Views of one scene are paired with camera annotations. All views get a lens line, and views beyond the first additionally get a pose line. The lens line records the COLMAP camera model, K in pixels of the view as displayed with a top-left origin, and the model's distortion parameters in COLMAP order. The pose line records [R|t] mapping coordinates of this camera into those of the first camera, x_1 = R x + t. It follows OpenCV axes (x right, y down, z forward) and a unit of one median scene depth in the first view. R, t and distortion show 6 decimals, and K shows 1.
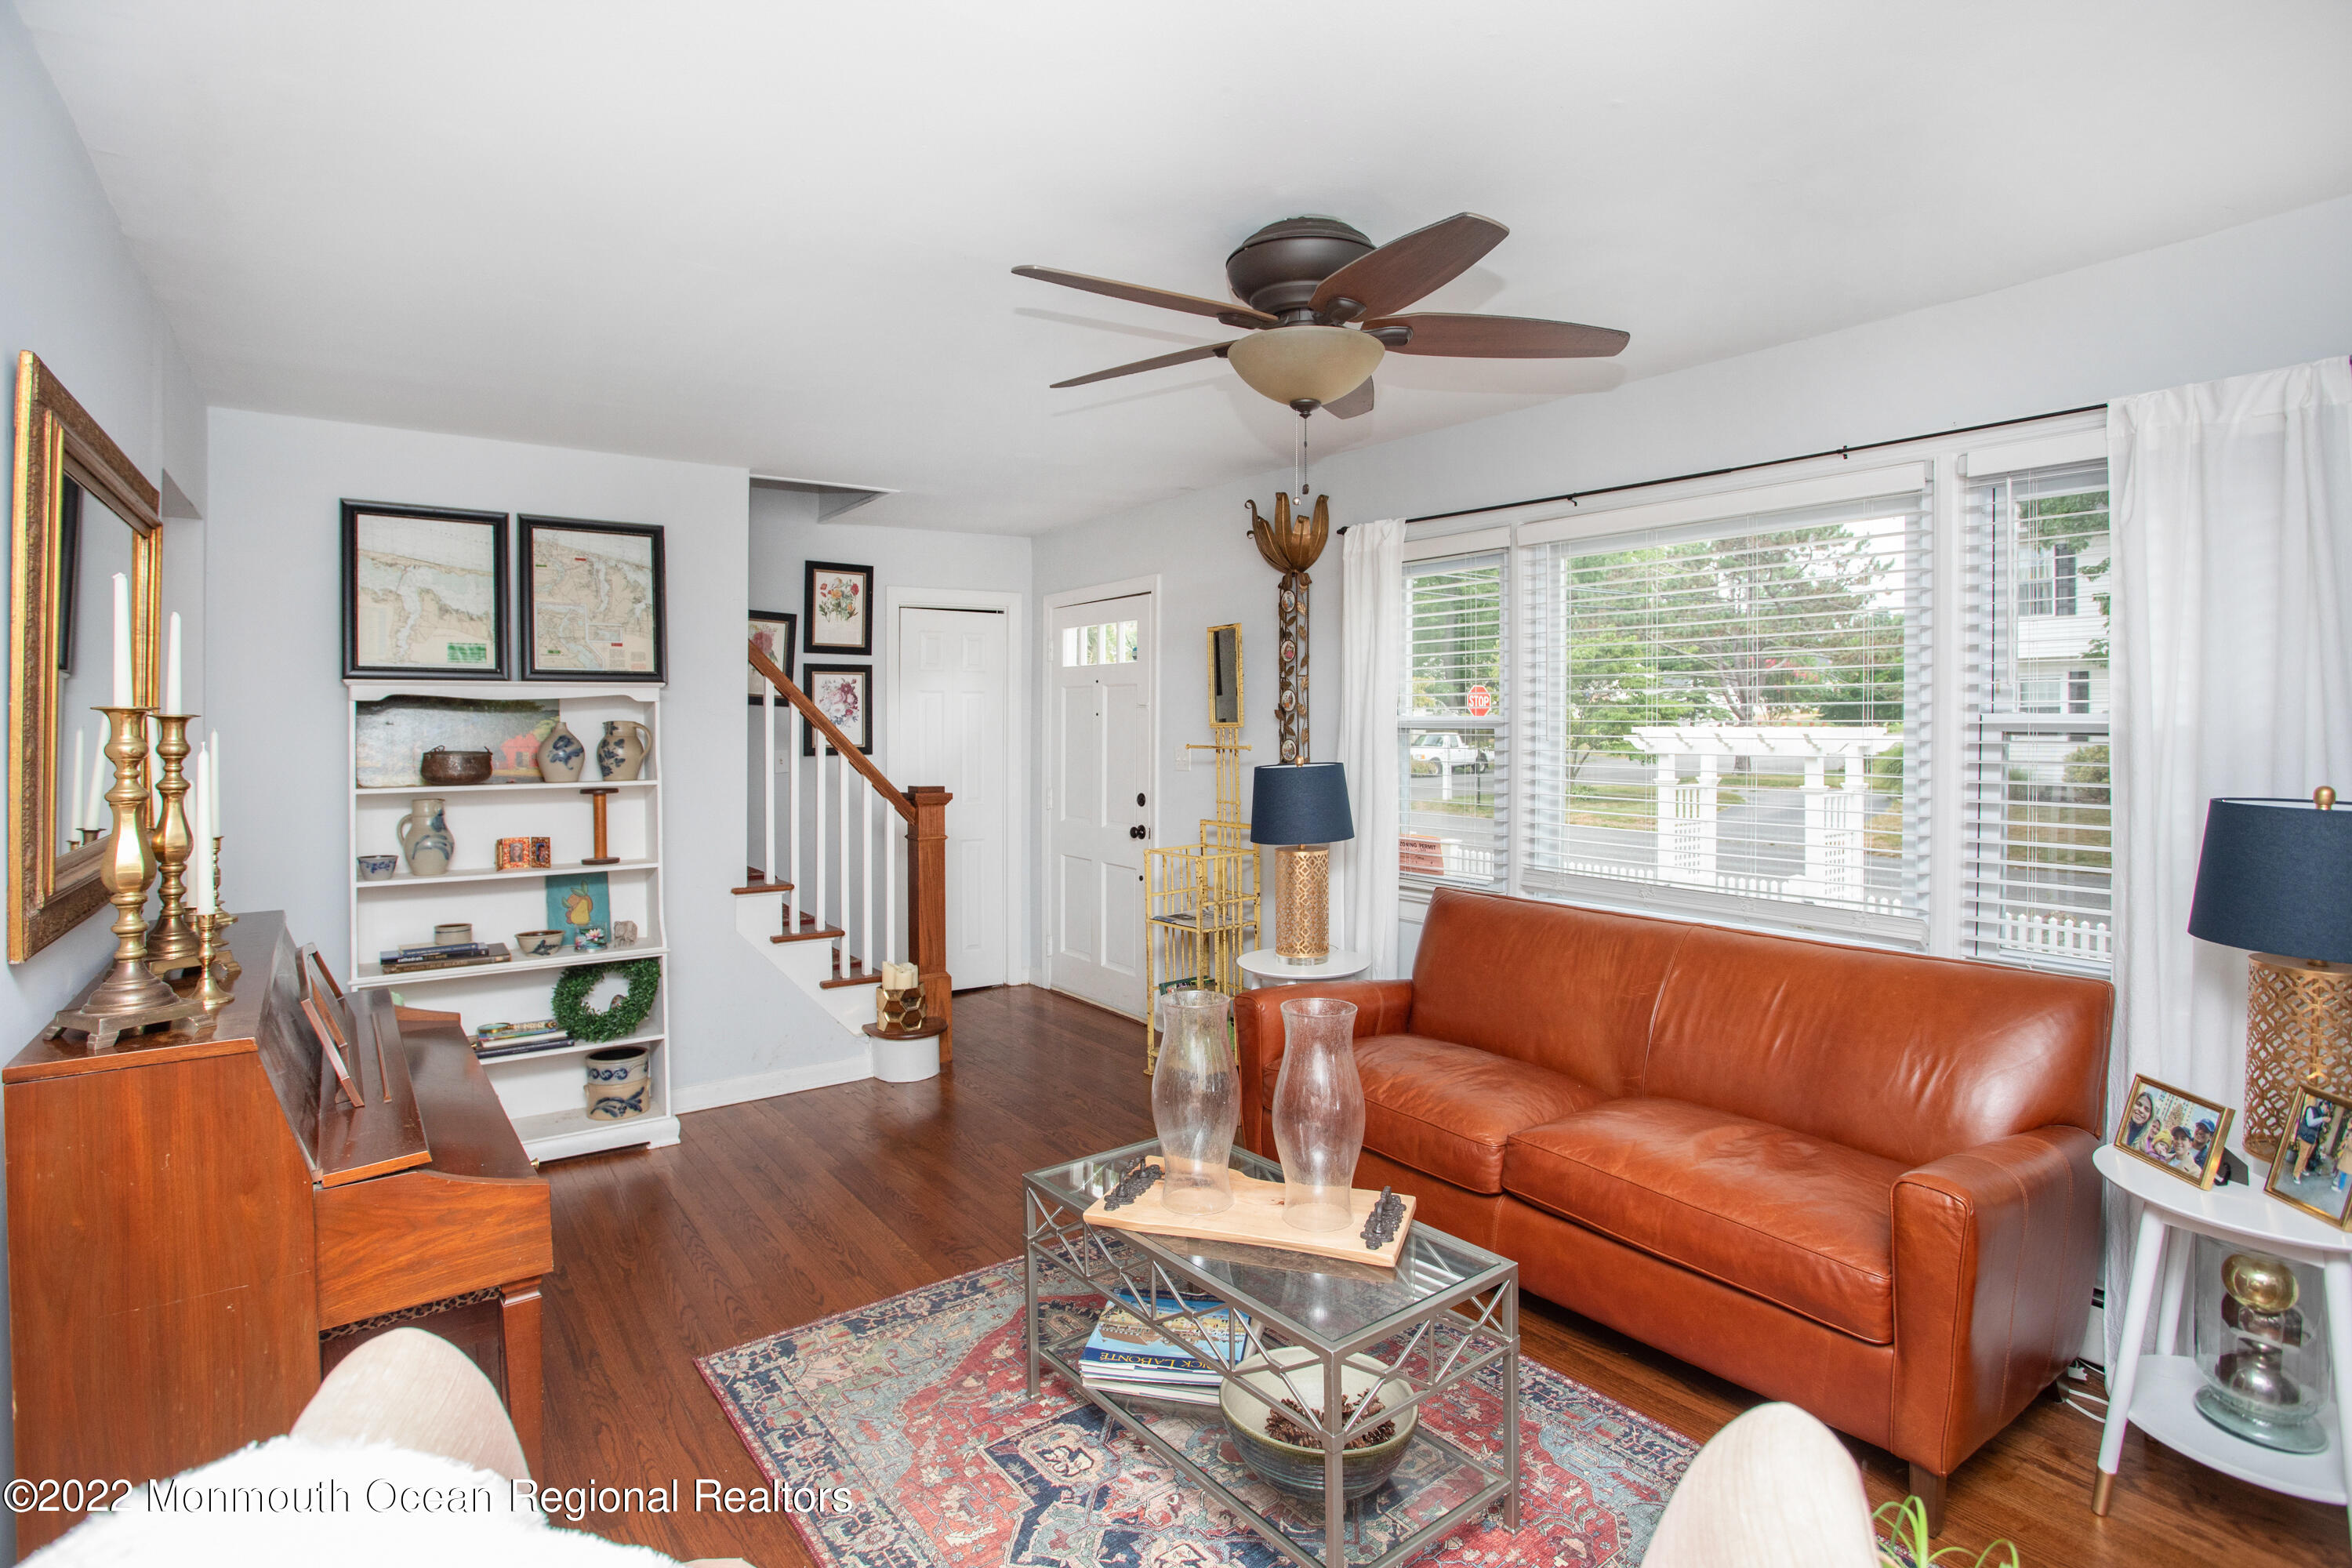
lens RADIAL K [[1165.2, 0, 1152.3], [0, 1165.2, 724.9], [0, 0, 1]] dist [-0.054235, 0.018129]
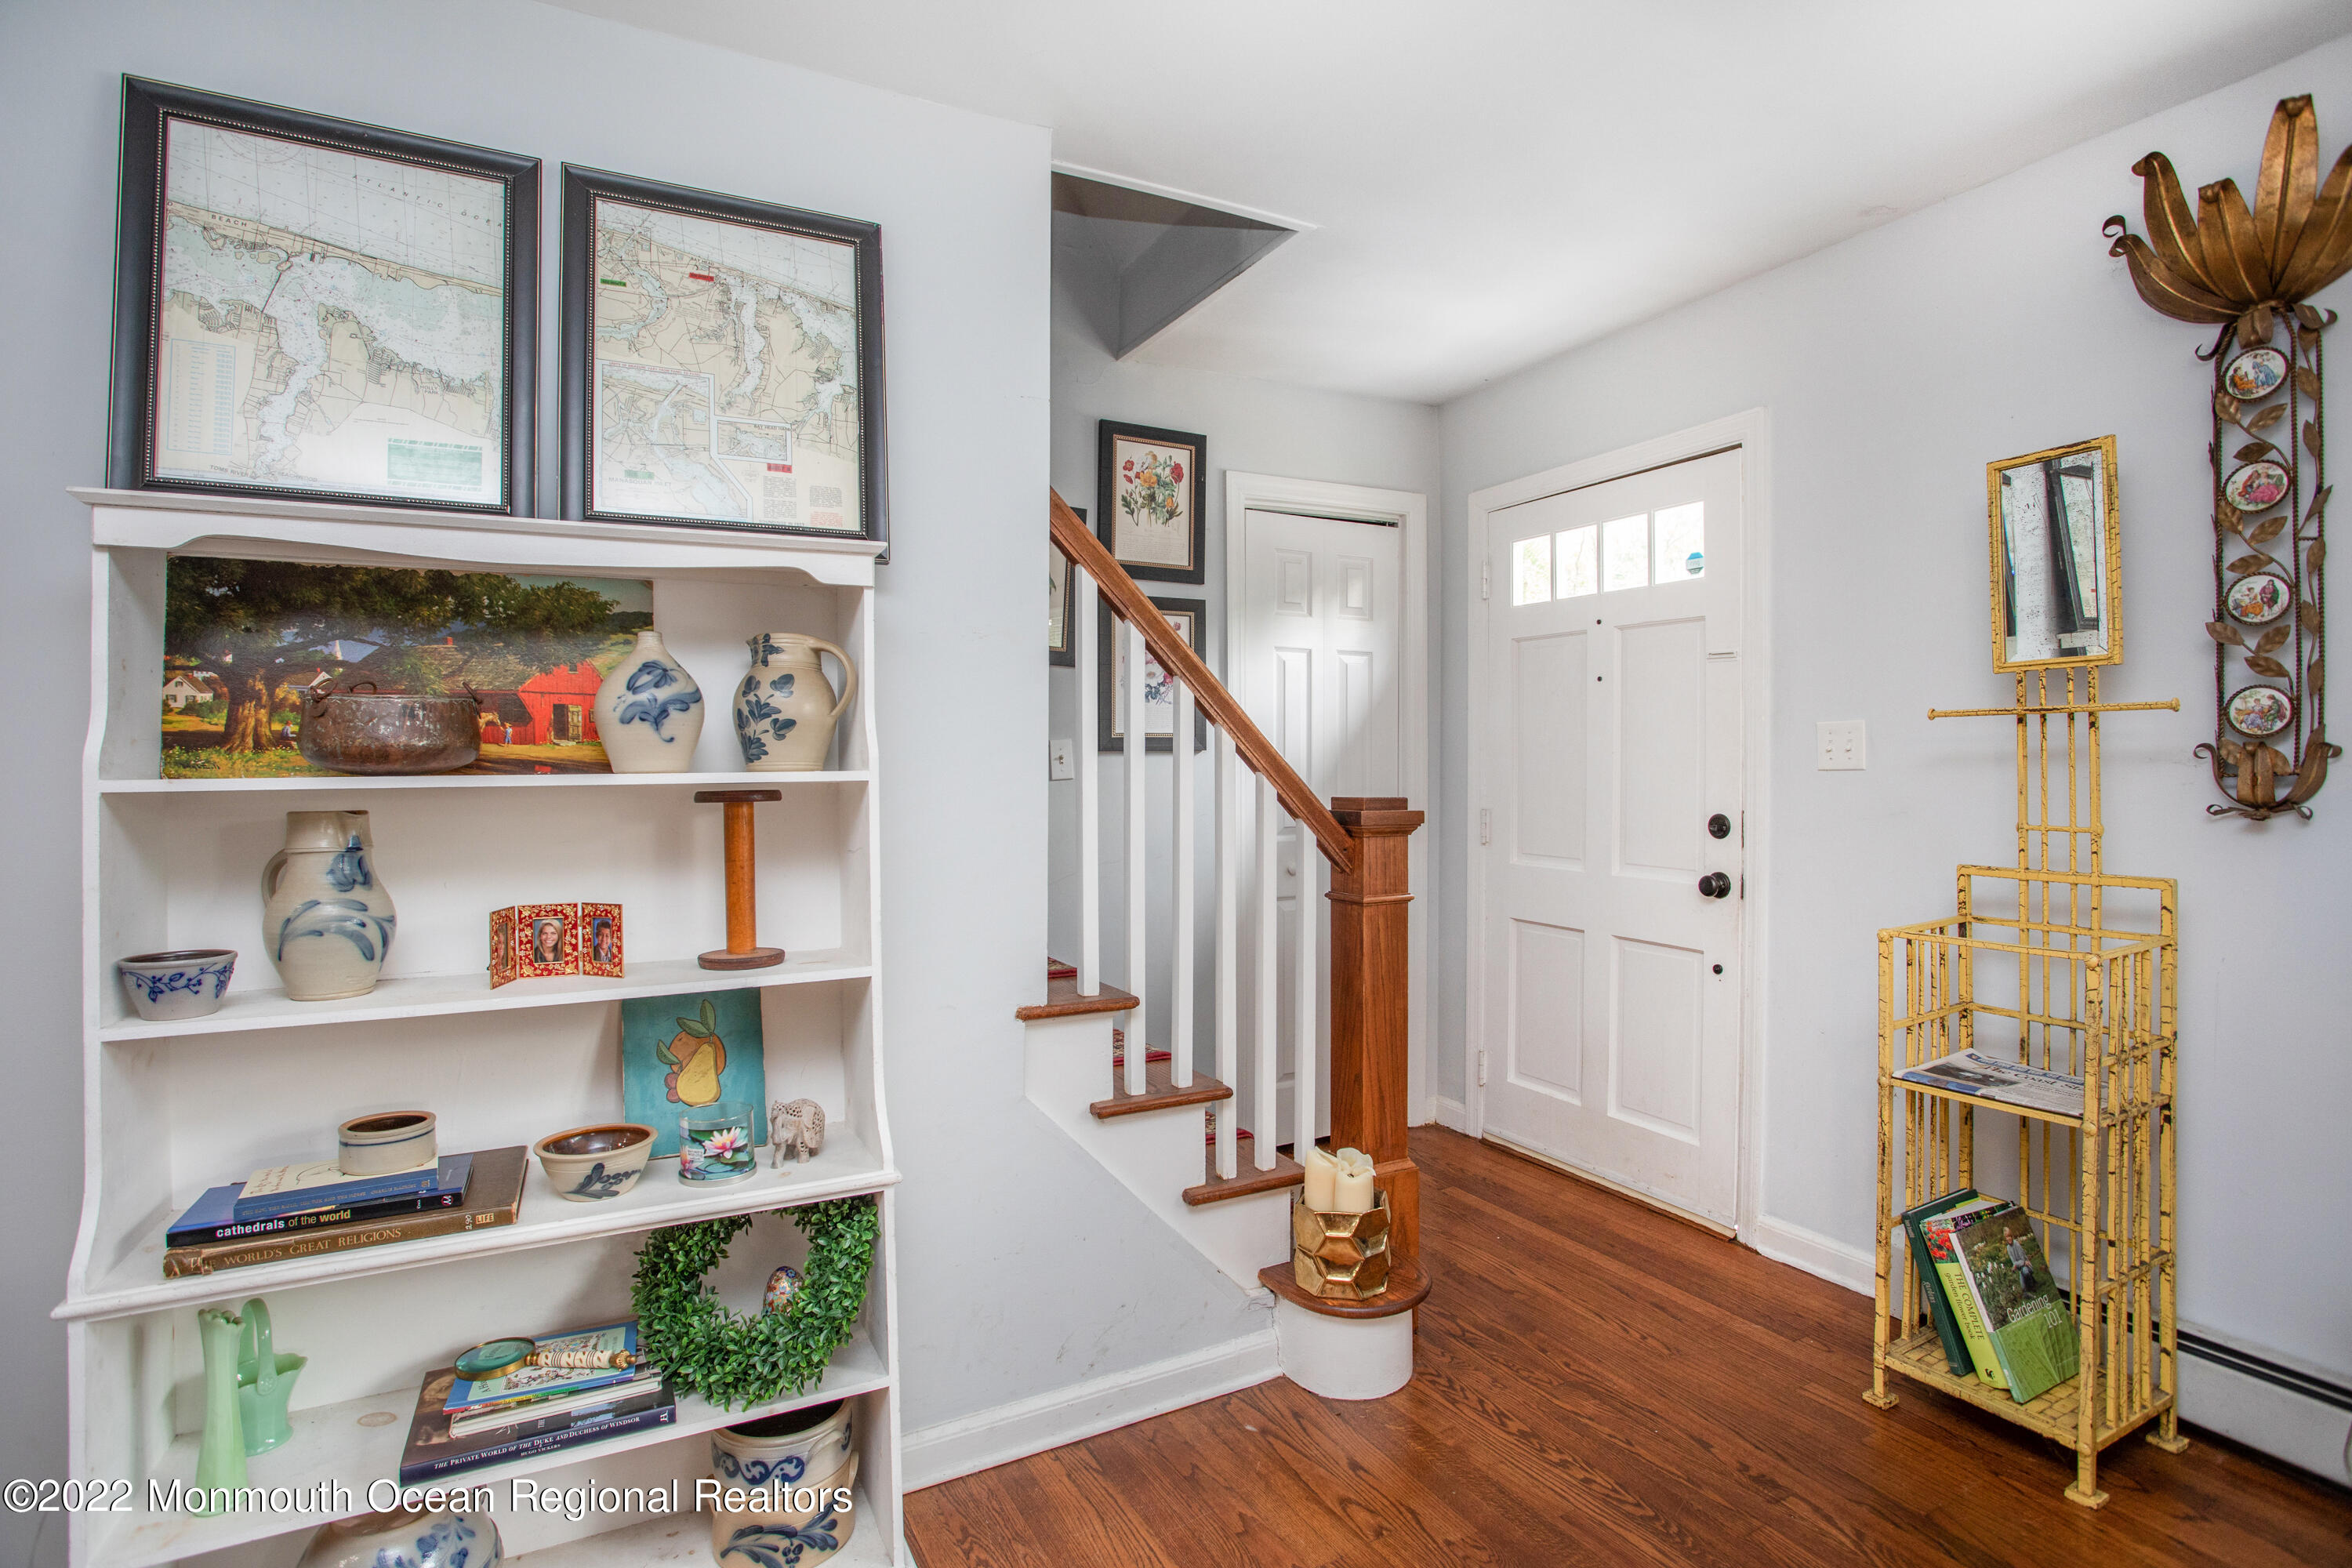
lens RADIAL K [[1165.2, 0, 1176.8], [0, 1165.2, 764.2], [0, 0, 1]] dist [-0.054235, 0.018129]
pose [[0.992079, -0.000720, -0.125613, -0.262871], [0.001144, 0.999994, 0.003309, 0.044415], [0.125610, -0.003426, 0.992074, 0.590932]]
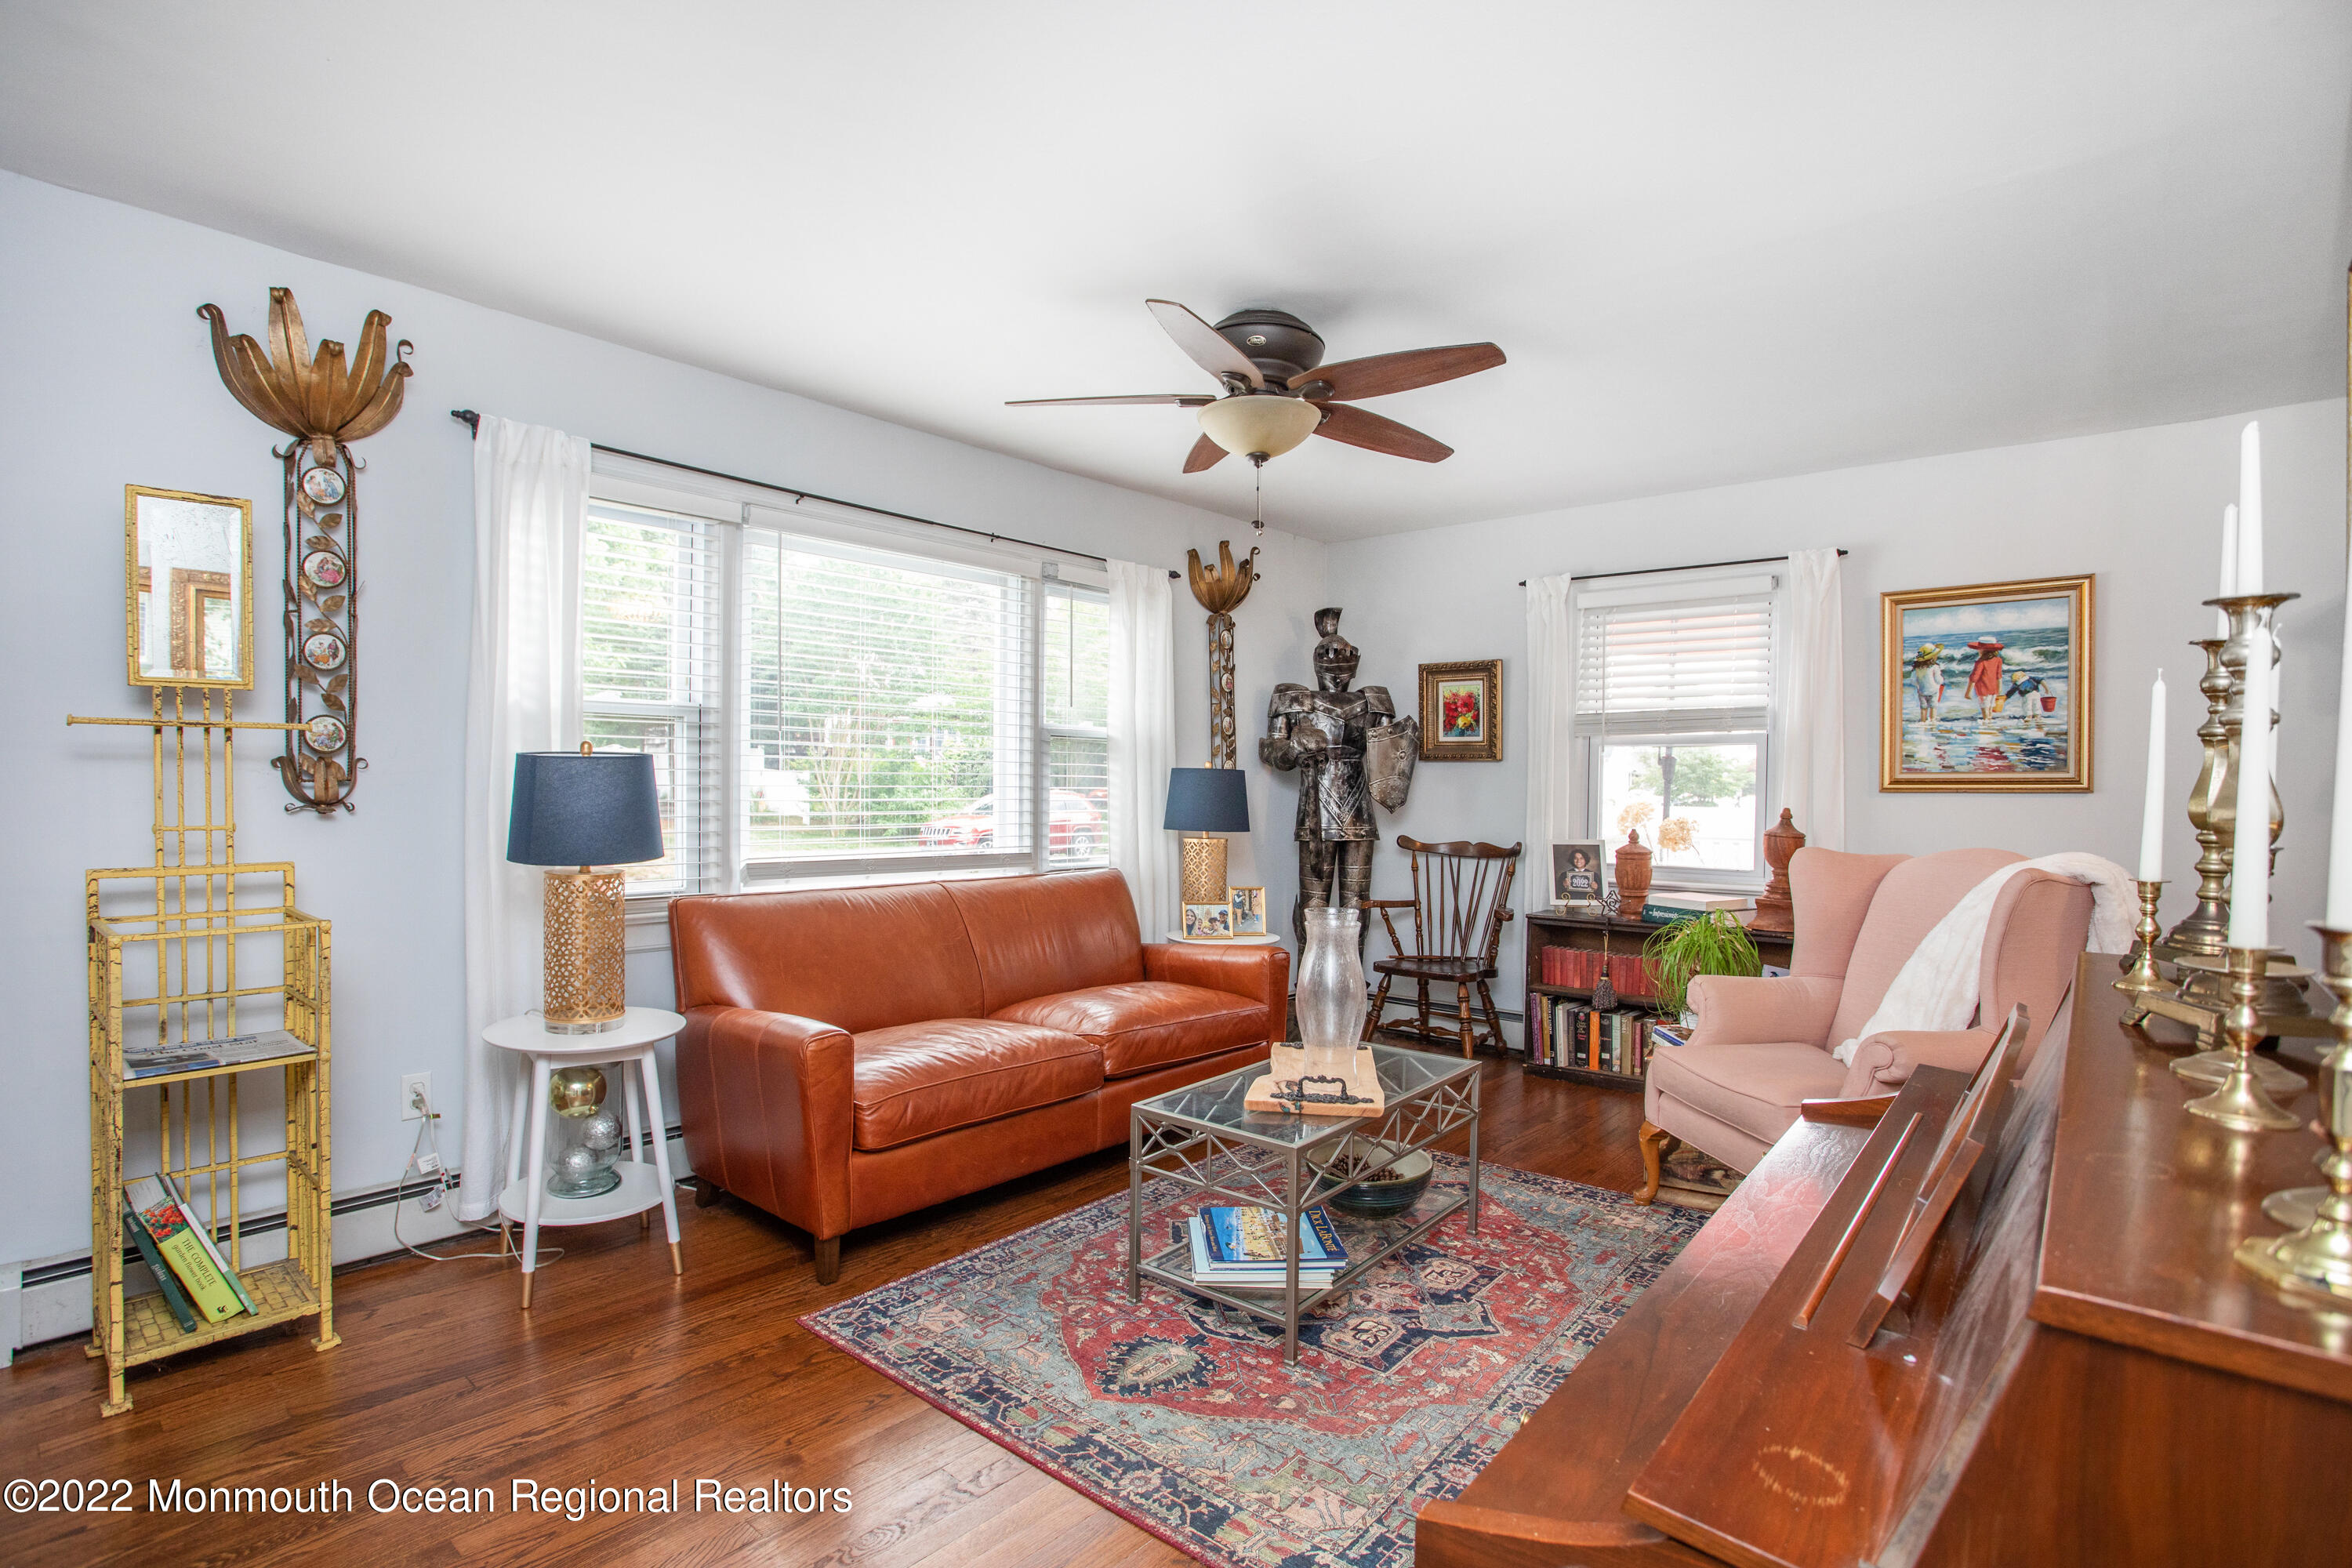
lens RADIAL K [[1165.2, 0, 1159.4], [0, 1165.2, 795.9], [0, 0, 1]] dist [-0.054235, 0.018129]
pose [[-0.236694, -0.018652, 0.971405, -0.624080], [-0.012285, 0.999793, 0.016204, 0.043506], [-0.971507, -0.008099, -0.236874, 0.807077]]
